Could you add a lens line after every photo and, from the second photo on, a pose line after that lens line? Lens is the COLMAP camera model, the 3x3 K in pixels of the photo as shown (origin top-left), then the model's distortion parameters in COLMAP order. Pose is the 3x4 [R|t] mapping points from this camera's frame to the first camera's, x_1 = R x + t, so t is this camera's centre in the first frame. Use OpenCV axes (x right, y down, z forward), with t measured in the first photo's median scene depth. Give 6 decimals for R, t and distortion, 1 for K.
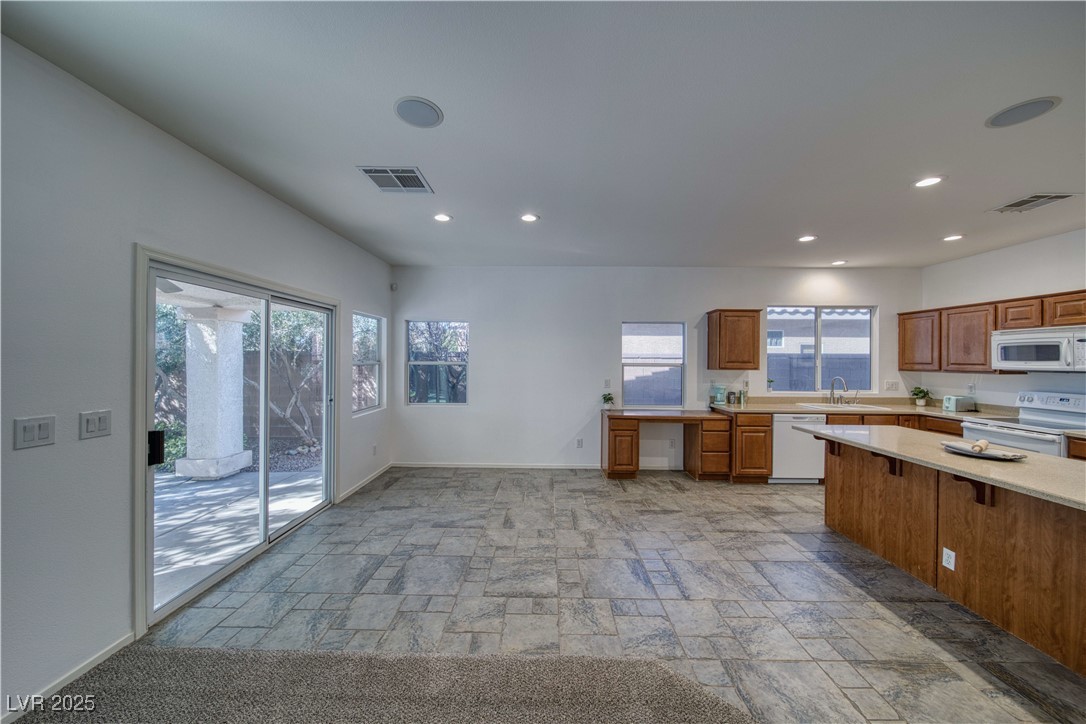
lens RADIAL K [[379.9, 0, 542.9], [0, 379.9, 360.5], [0, 0, 1]] dist [0.001085, -0.002254]
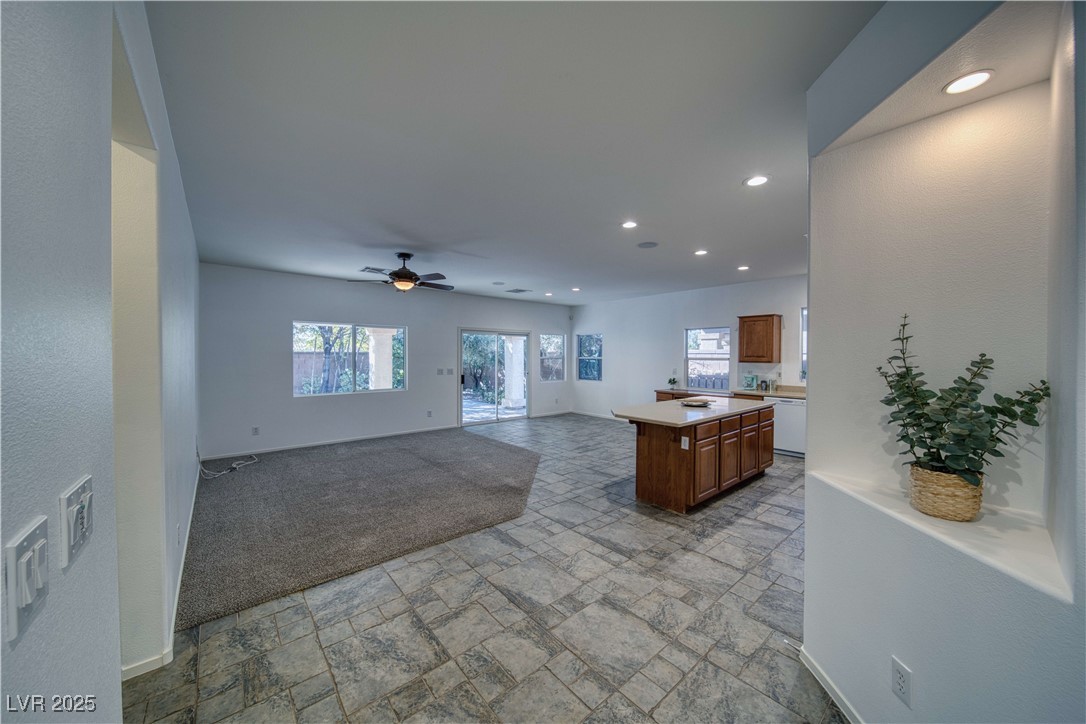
lens RADIAL K [[379.9, 0, 542.9], [0, 379.9, 360.5], [0, 0, 1]] dist [0.001085, -0.002254]
pose [[0.660003, 0.003647, -0.751254, 1.247355], [0.001442, 0.999980, 0.006122, 0.010665], [0.751261, -0.005124, 0.659985, -0.476179]]
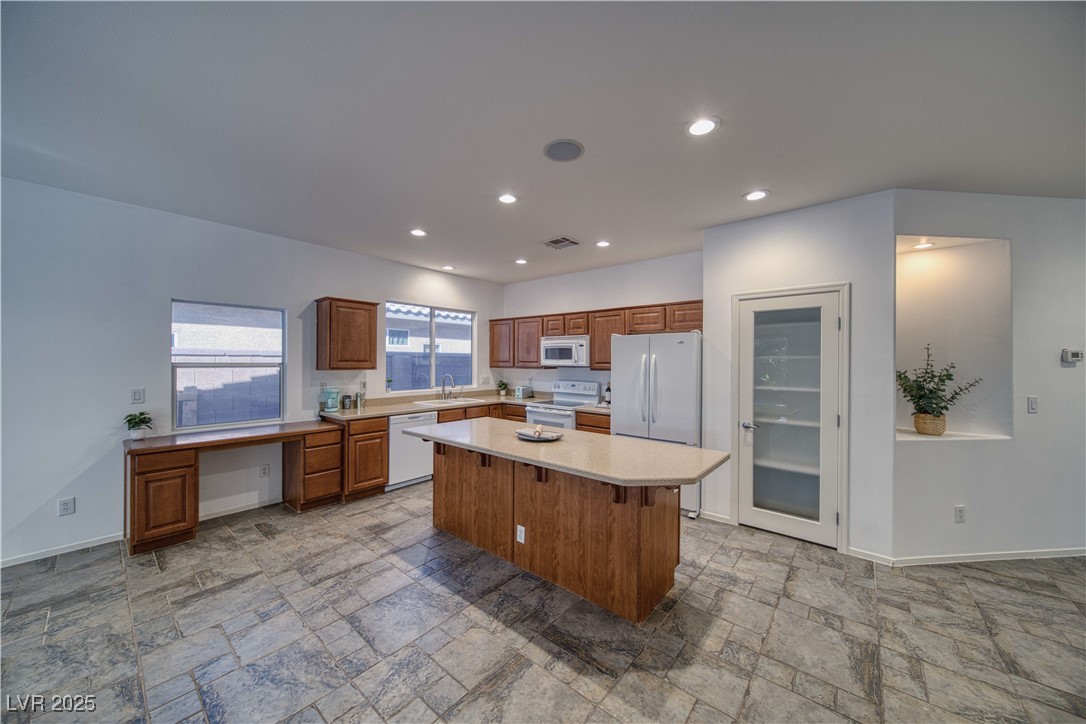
lens RADIAL K [[379.9, 0, 542.9], [0, 379.9, 360.5], [0, 0, 1]] dist [0.001085, -0.002254]
pose [[0.631630, -0.003022, 0.775264, 0.142709], [0.000134, 0.999993, 0.003789, 0.000141], [-0.775270, -0.002290, 0.631626, 0.141500]]
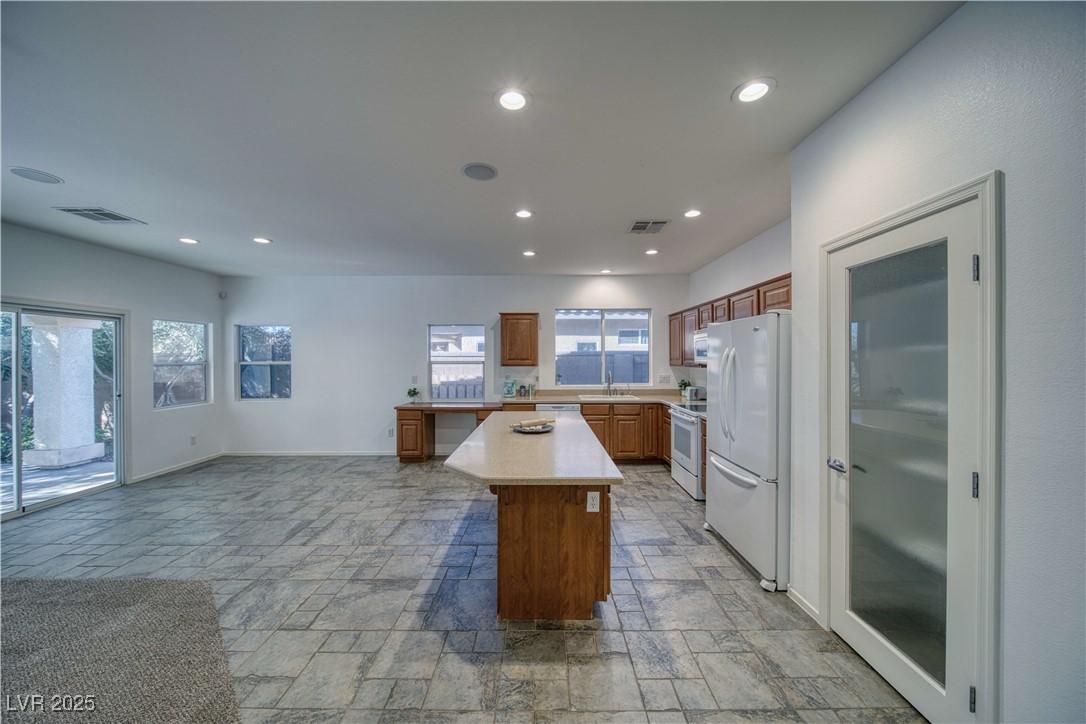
lens RADIAL K [[379.9, 0, 542.9], [0, 379.9, 360.5], [0, 0, 1]] dist [0.001085, -0.002254]
pose [[0.999894, -0.009912, 0.010661, 0.713987], [0.009881, 0.999947, 0.002961, 0.006275], [-0.010690, -0.002855, 0.999939, -0.173563]]
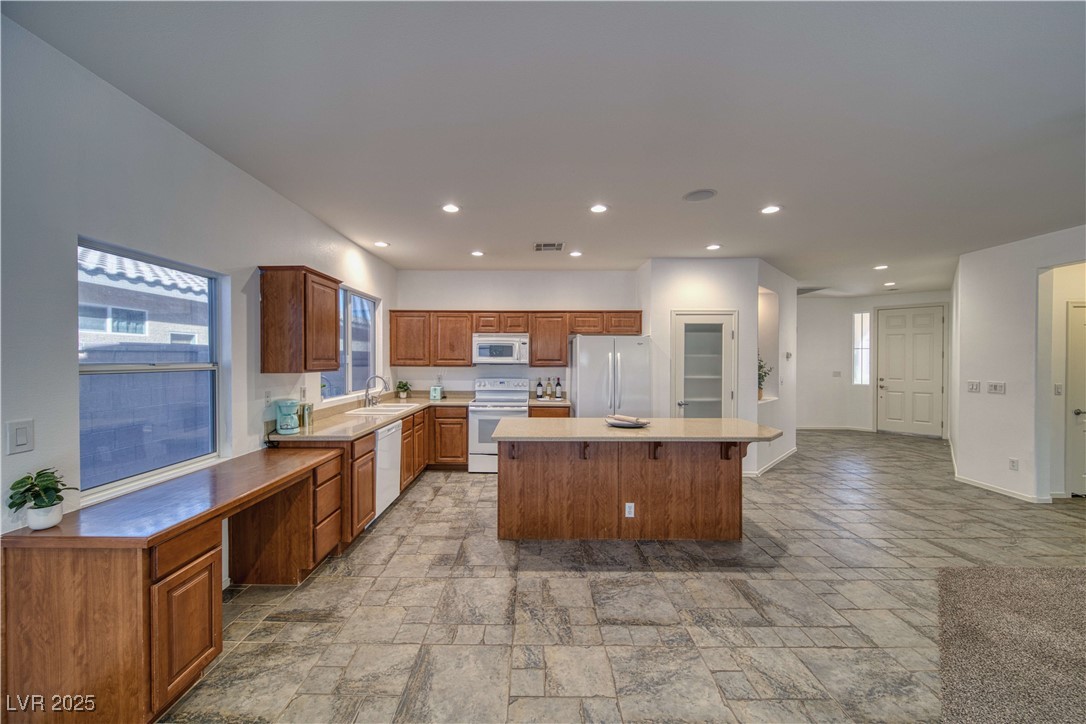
lens RADIAL K [[397.1, 0, 531.5], [0, 397.1, 359.9], [0, 0, 1]] dist [-0.001691, -0.000643]
pose [[-0.007310, -0.009737, 0.999926, -0.169664], [-0.001465, 0.999952, 0.009726, -0.001030], [-0.999972, -0.001393, -0.007324, 0.822652]]
